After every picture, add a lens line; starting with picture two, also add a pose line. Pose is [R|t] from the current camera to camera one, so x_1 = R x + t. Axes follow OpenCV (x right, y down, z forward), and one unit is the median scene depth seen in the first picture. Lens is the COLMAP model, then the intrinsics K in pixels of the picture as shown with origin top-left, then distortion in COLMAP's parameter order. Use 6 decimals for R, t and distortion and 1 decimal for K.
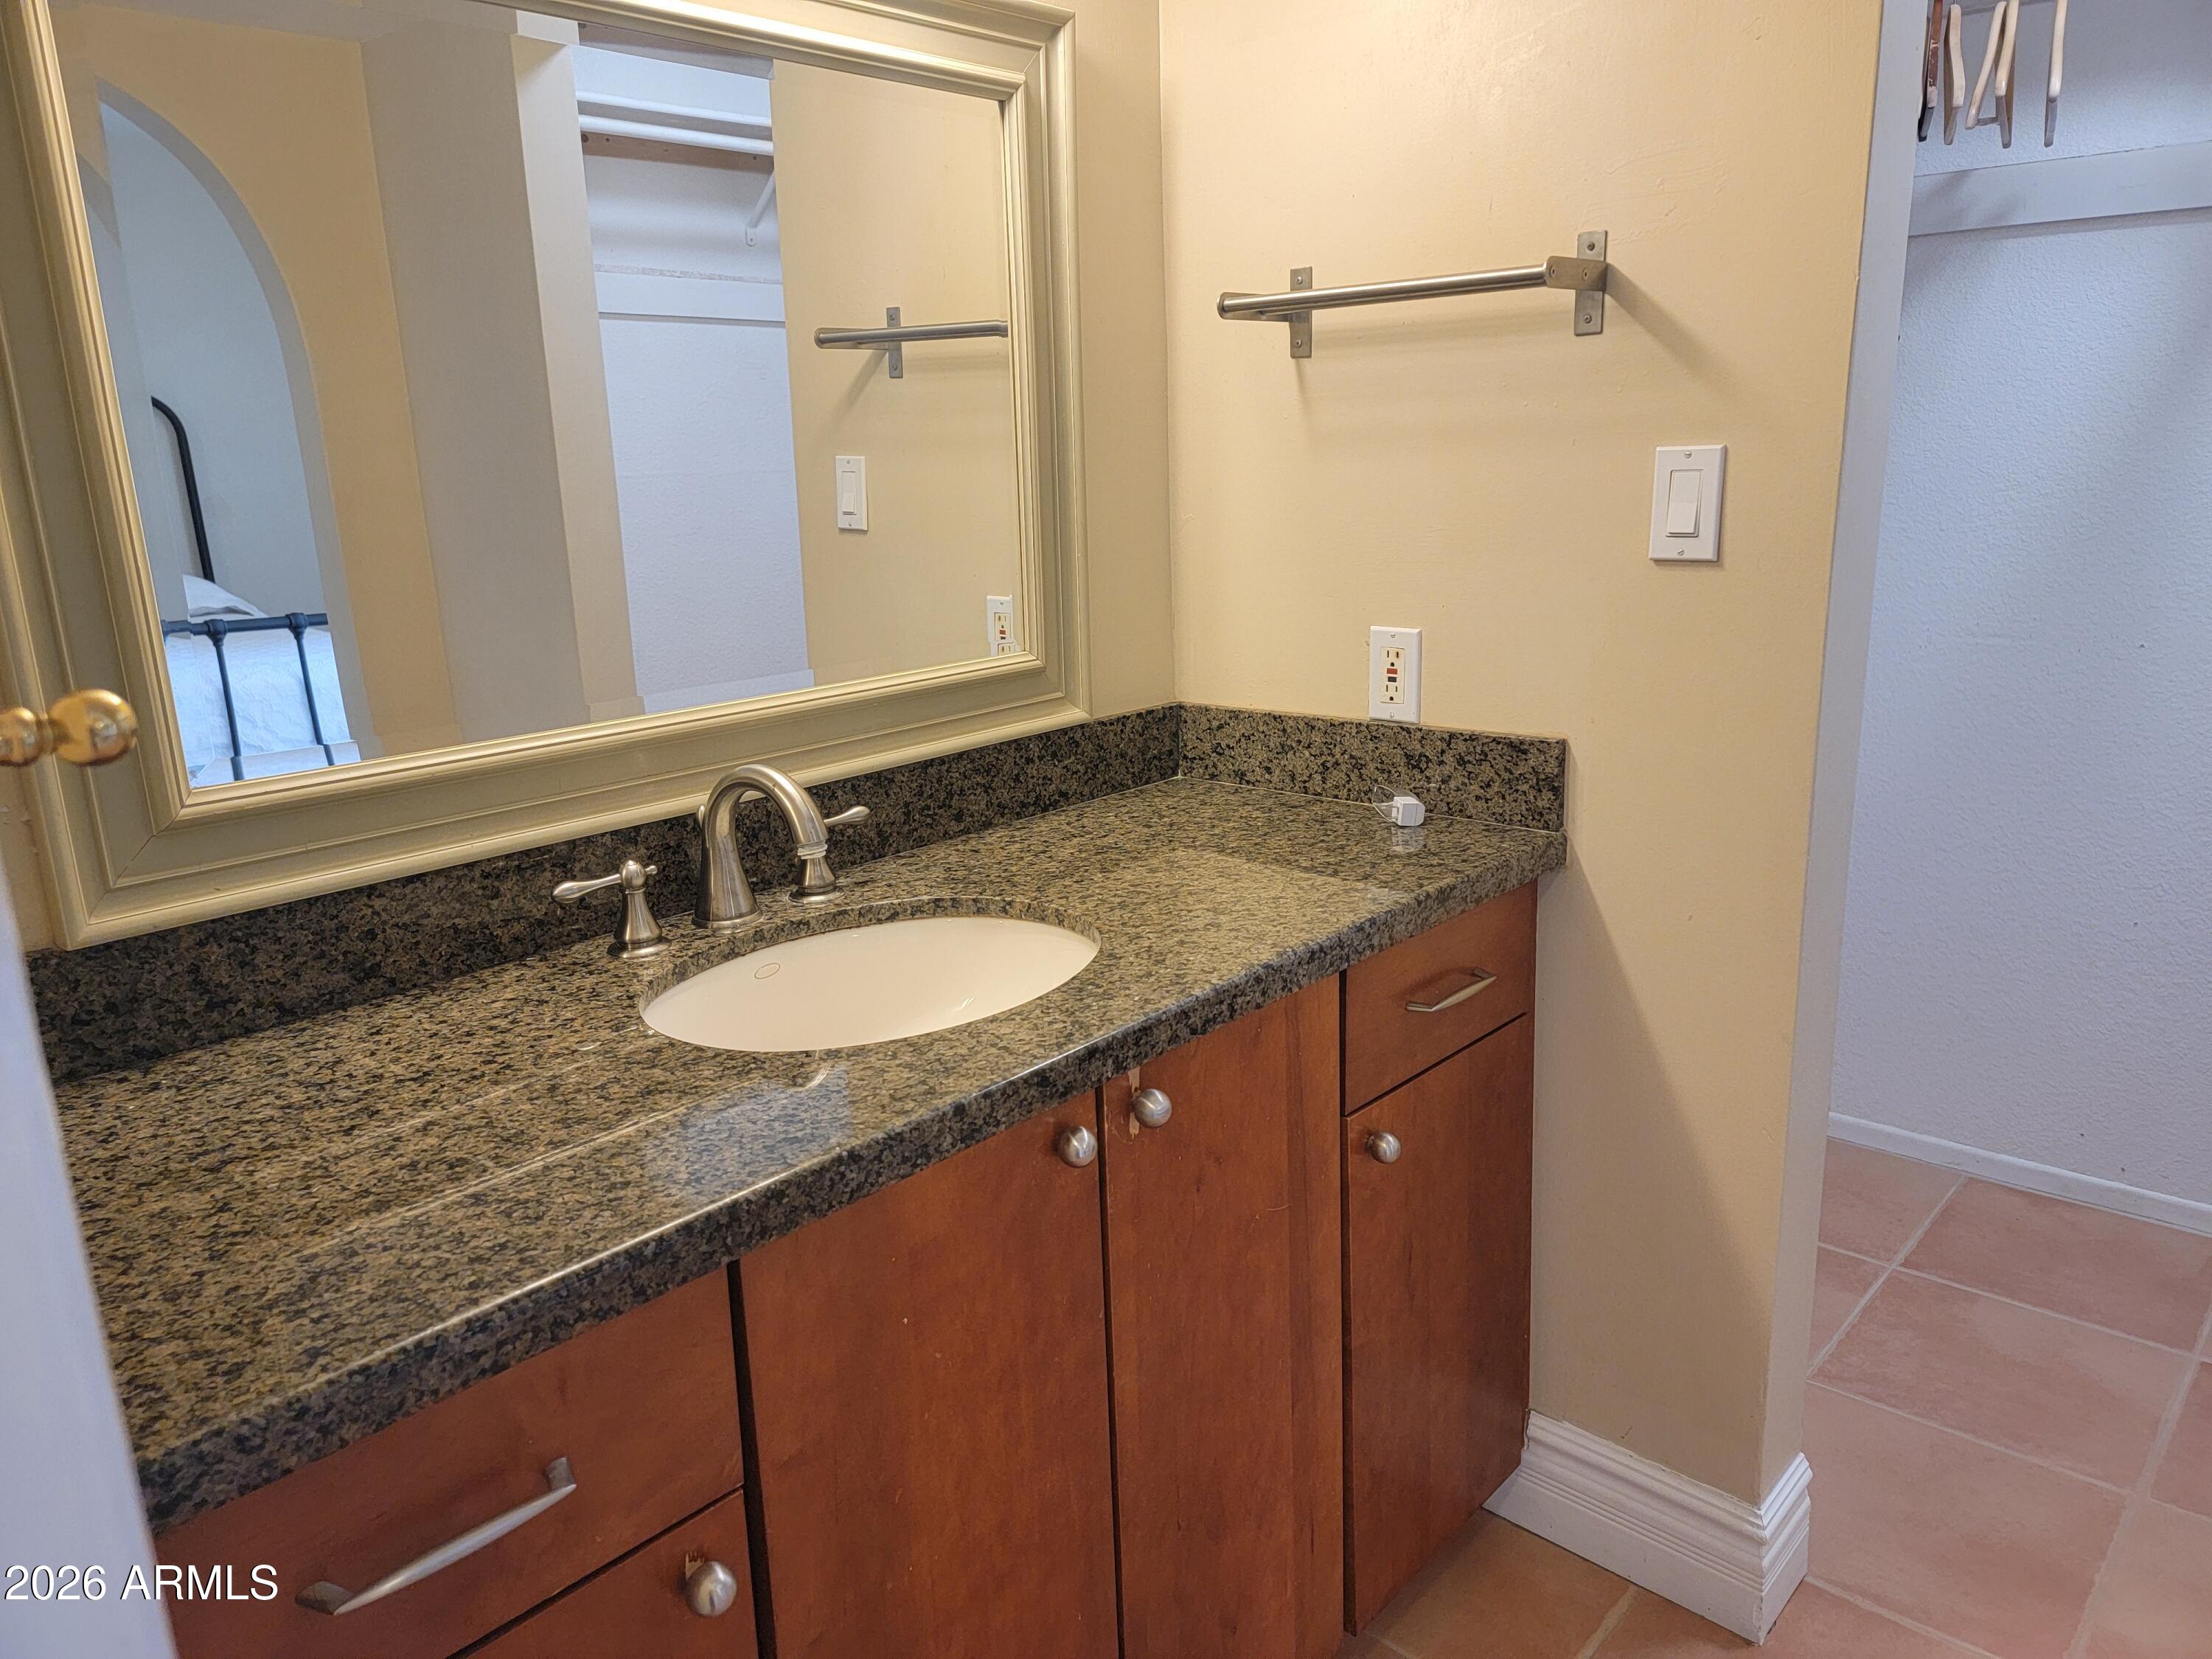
lens RADIAL K [[1551.4, 0, 1104.3], [0, 1551.4, 830.2], [0, 0, 1]] dist [0.052802, -0.037588]
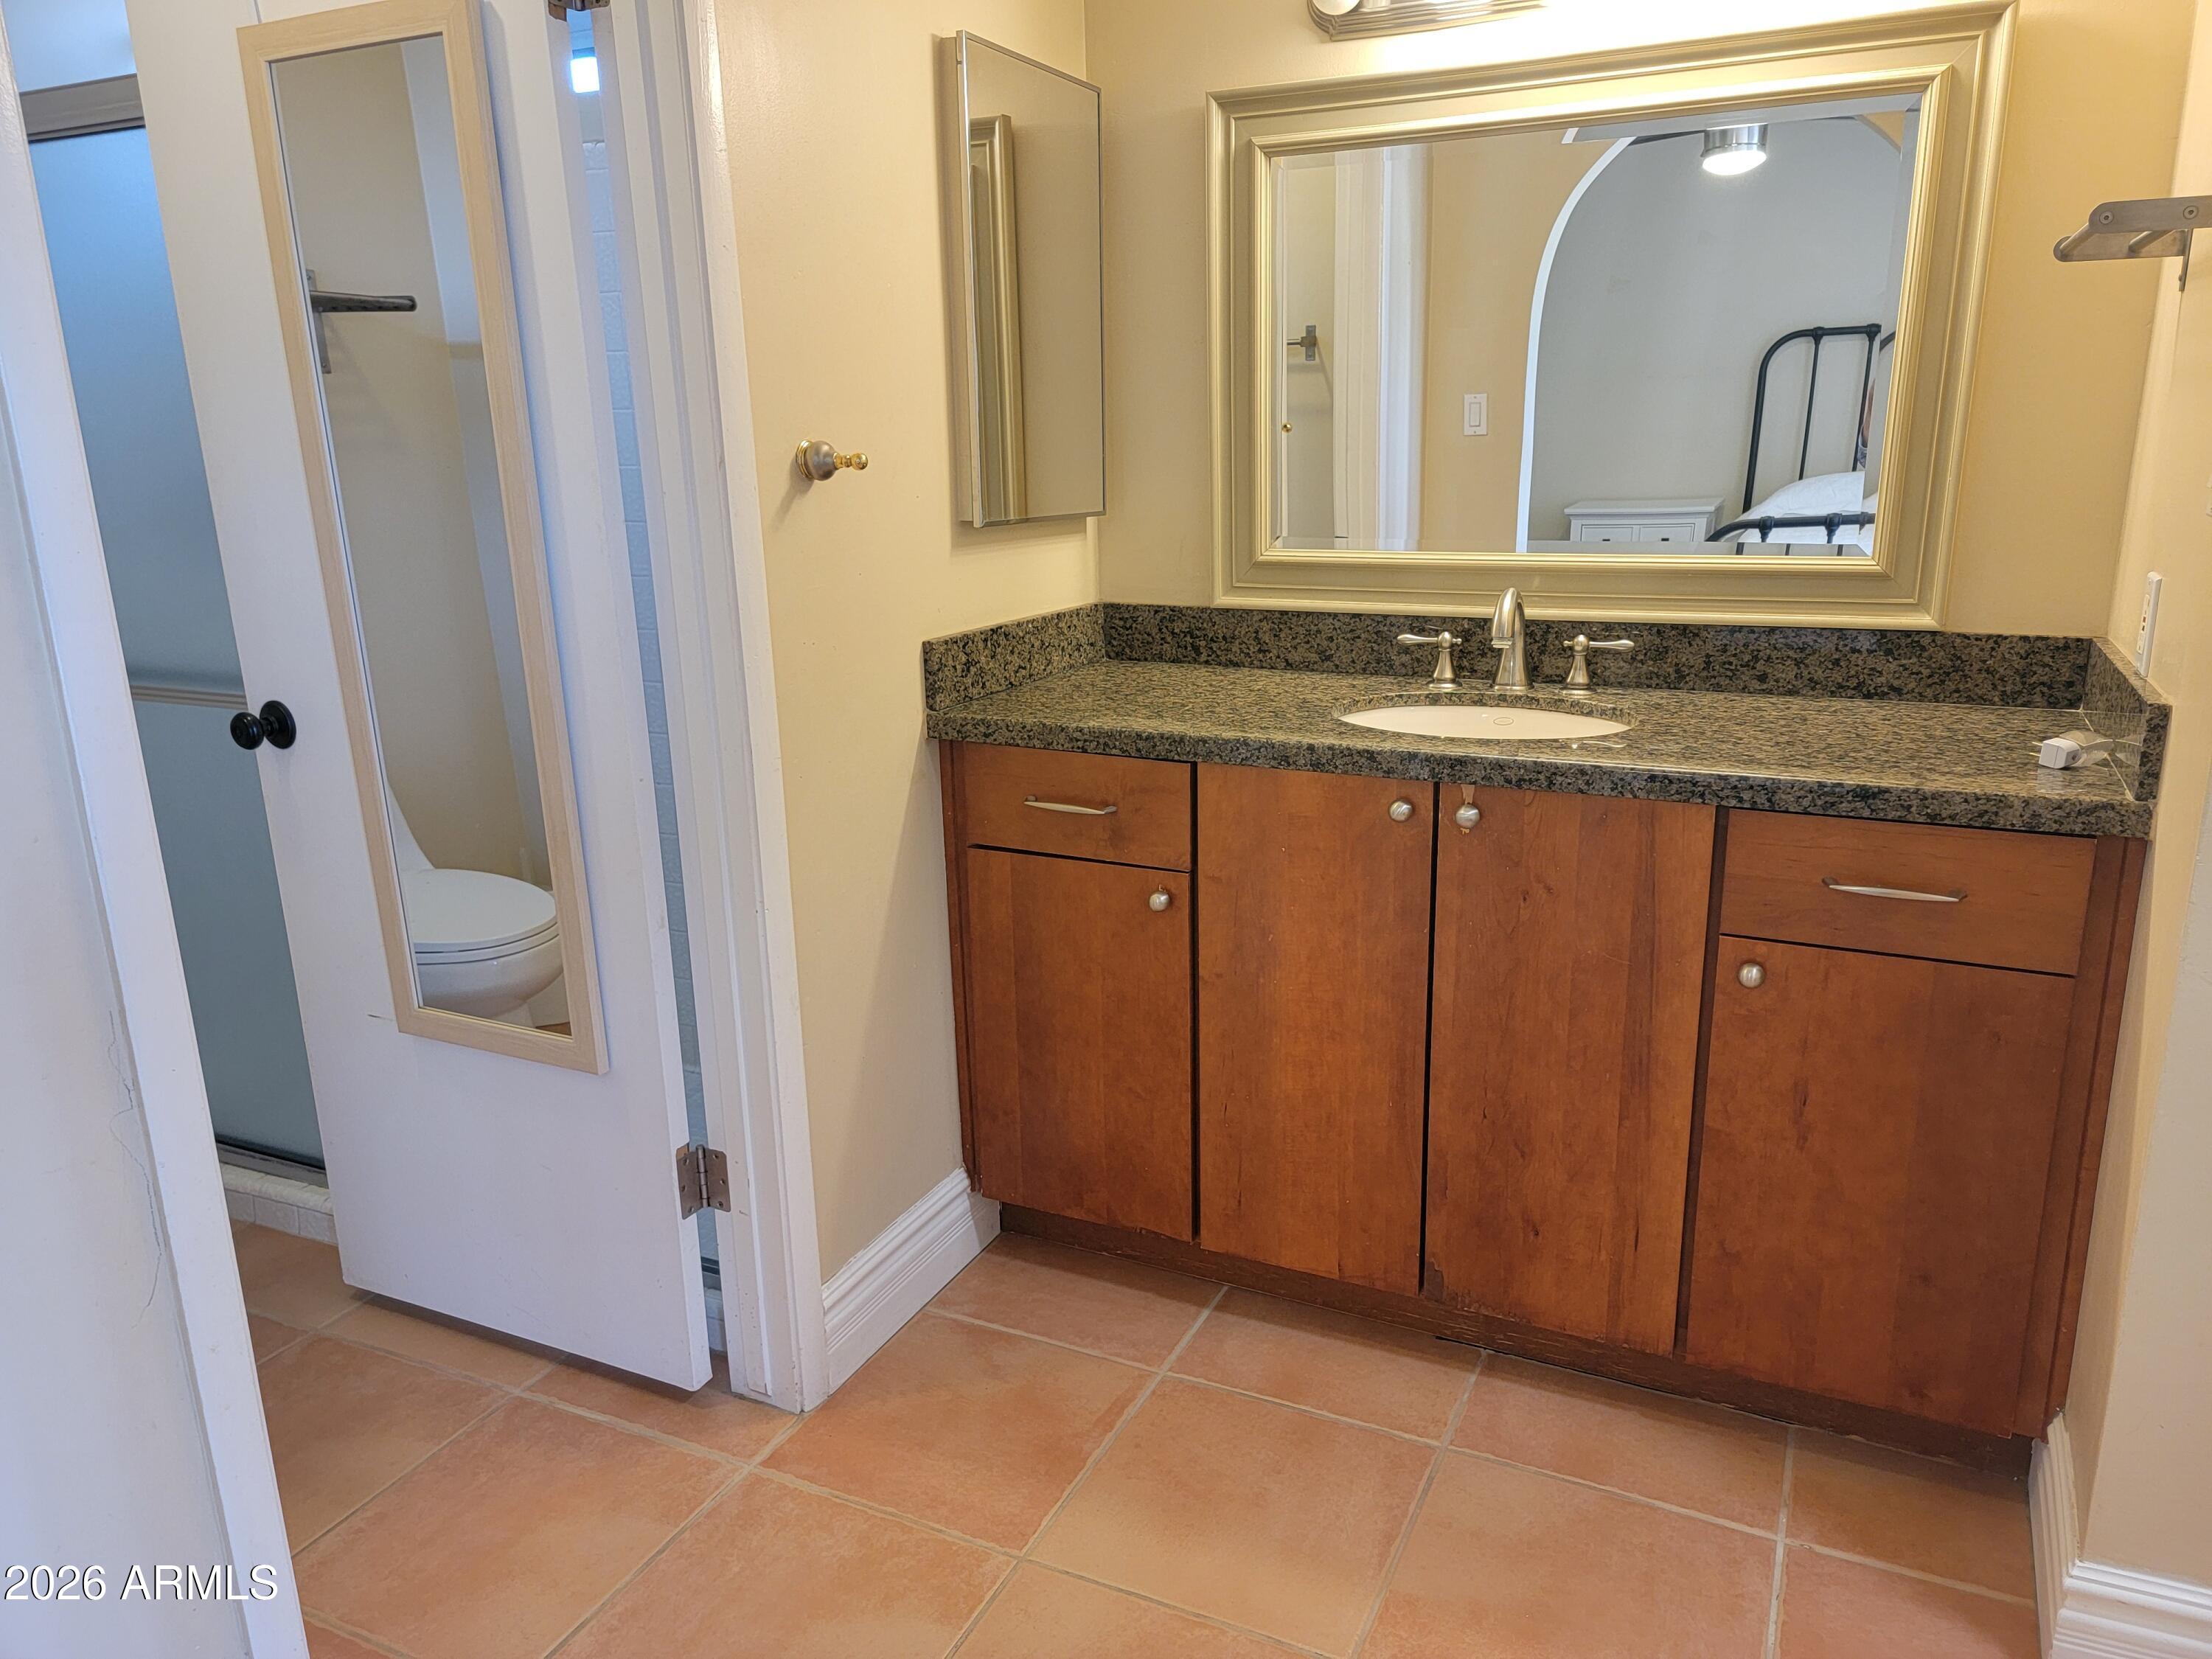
lens RADIAL K [[1551.4, 0, 1105.9], [0, 1551.4, 833.1], [0, 0, 1]] dist [0.052802, -0.037588]
pose [[0.265232, 0.275832, -0.923888, 1.236215], [-0.222112, 0.949914, 0.219838, -0.063360], [0.938253, 0.146898, 0.313213, 0.140789]]
